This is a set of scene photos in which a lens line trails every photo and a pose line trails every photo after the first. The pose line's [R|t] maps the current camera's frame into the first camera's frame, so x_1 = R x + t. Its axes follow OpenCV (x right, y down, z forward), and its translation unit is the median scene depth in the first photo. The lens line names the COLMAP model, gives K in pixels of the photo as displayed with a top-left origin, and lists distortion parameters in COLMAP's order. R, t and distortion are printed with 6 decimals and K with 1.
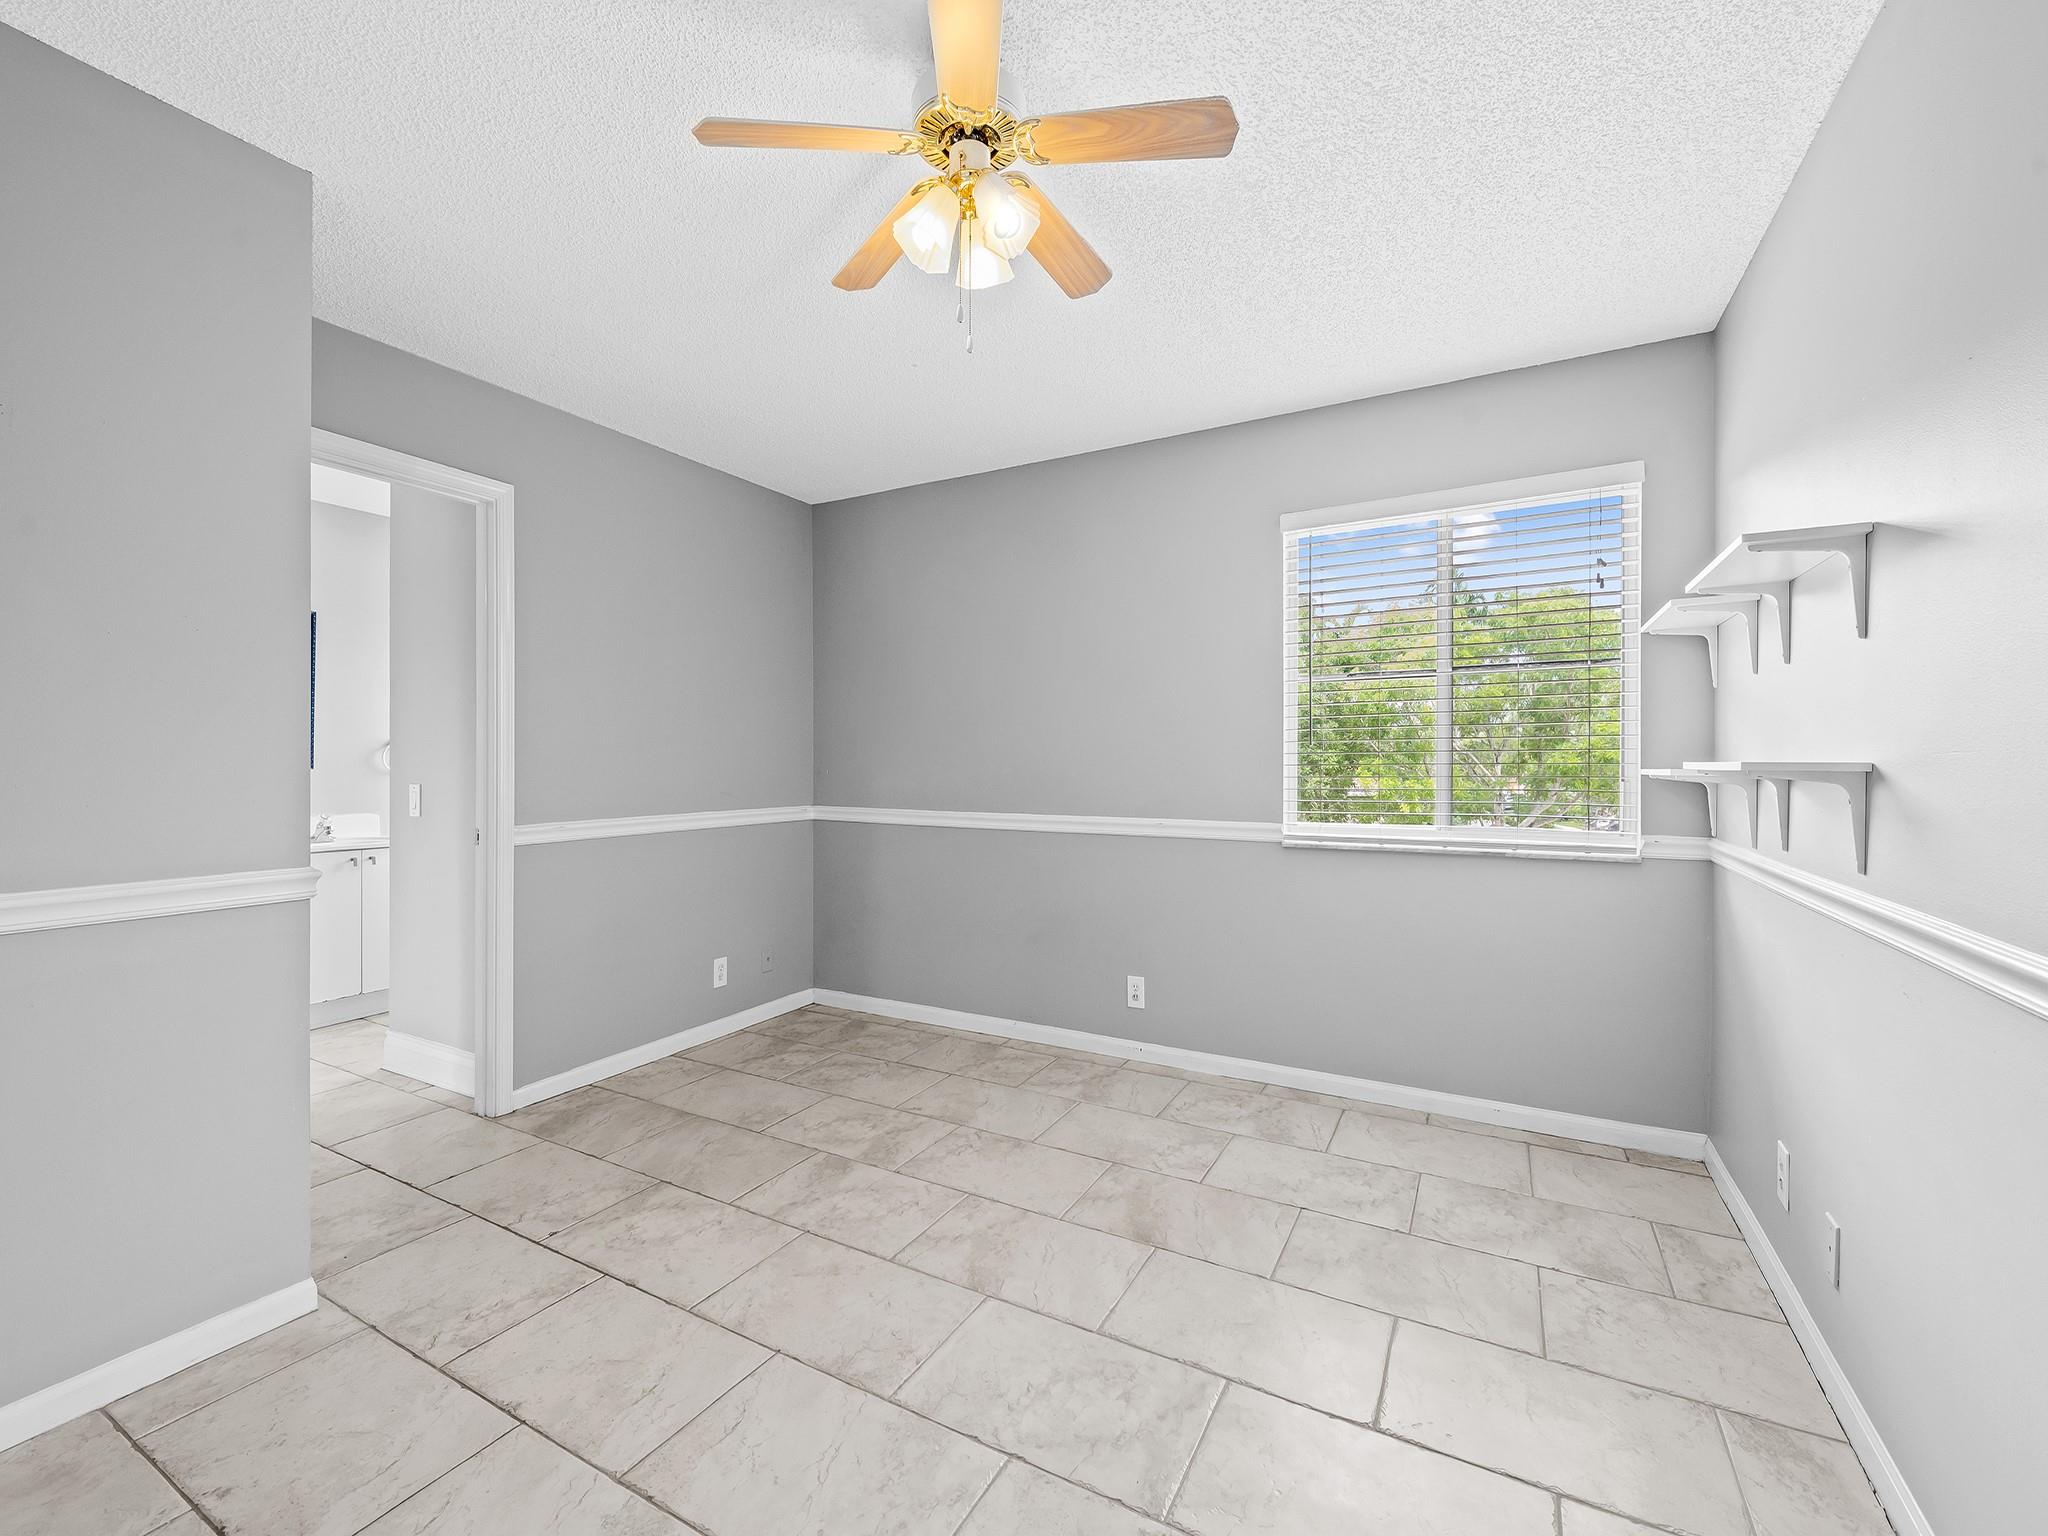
lens RADIAL K [[858.7, 0, 1026.7], [0, 858.7, 768.5], [0, 0, 1]] dist [-0.004173, -0.000247]
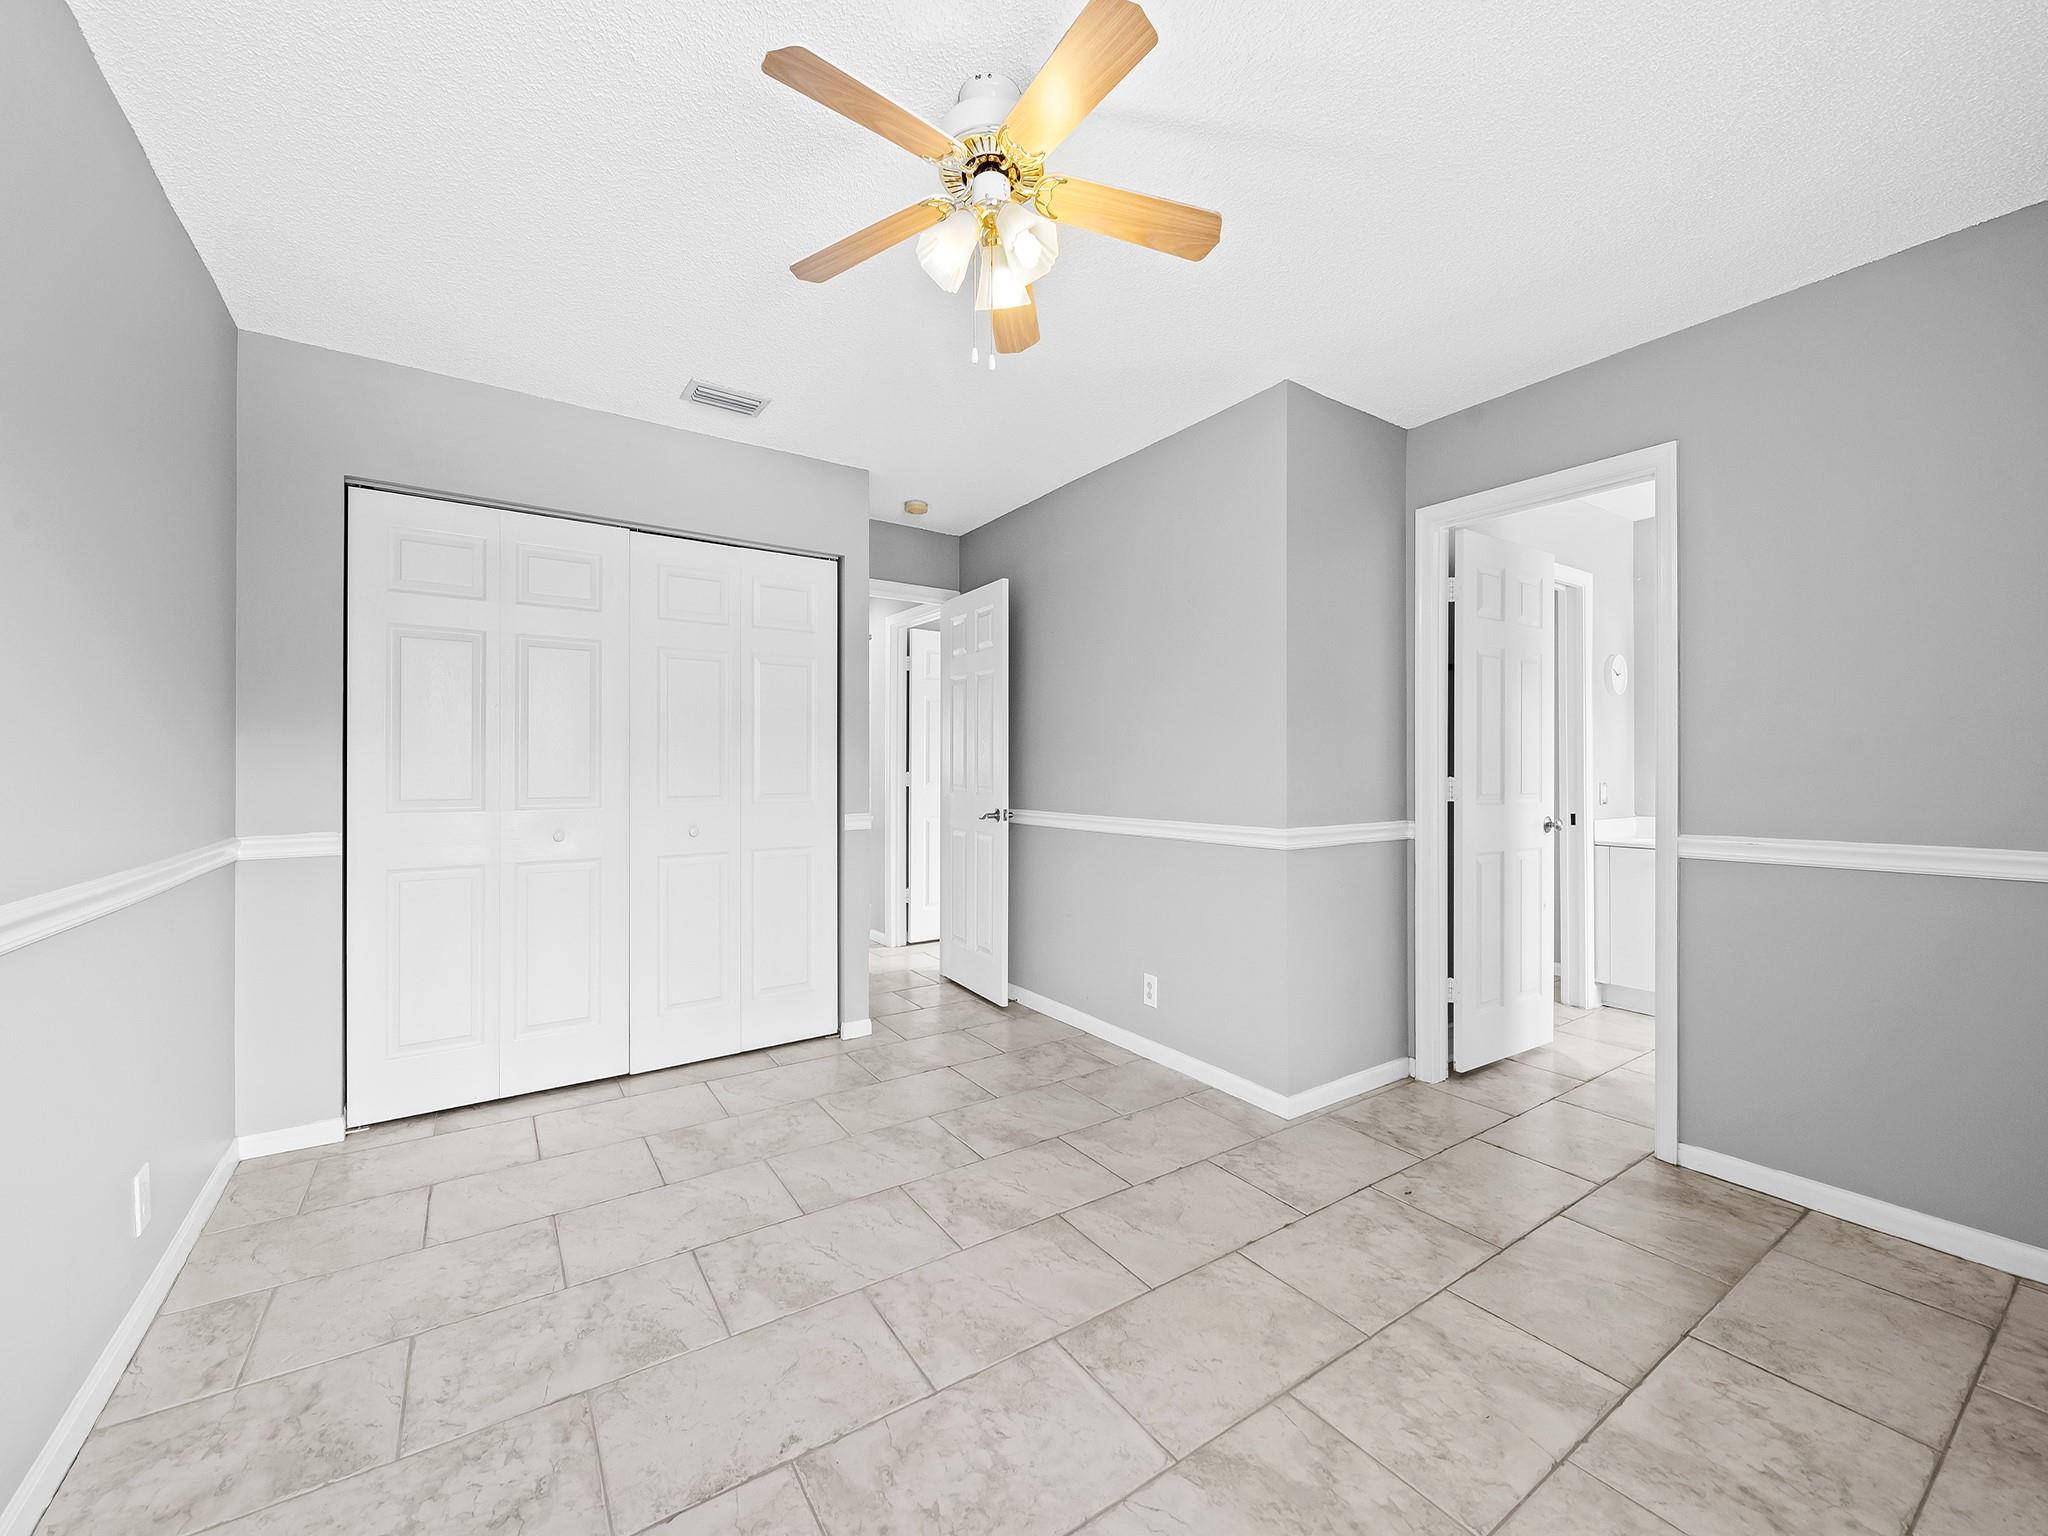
lens RADIAL K [[820.2, 0, 1031.3], [0, 820.2, 766.0], [0, 0, 1]] dist [-0.002471, -0.000372]
pose [[-0.455502, -0.002831, -0.890230, 0.593860], [-0.006201, 0.999981, -0.000007, 0.002980], [0.890213, 0.005517, -0.455510, 1.093330]]
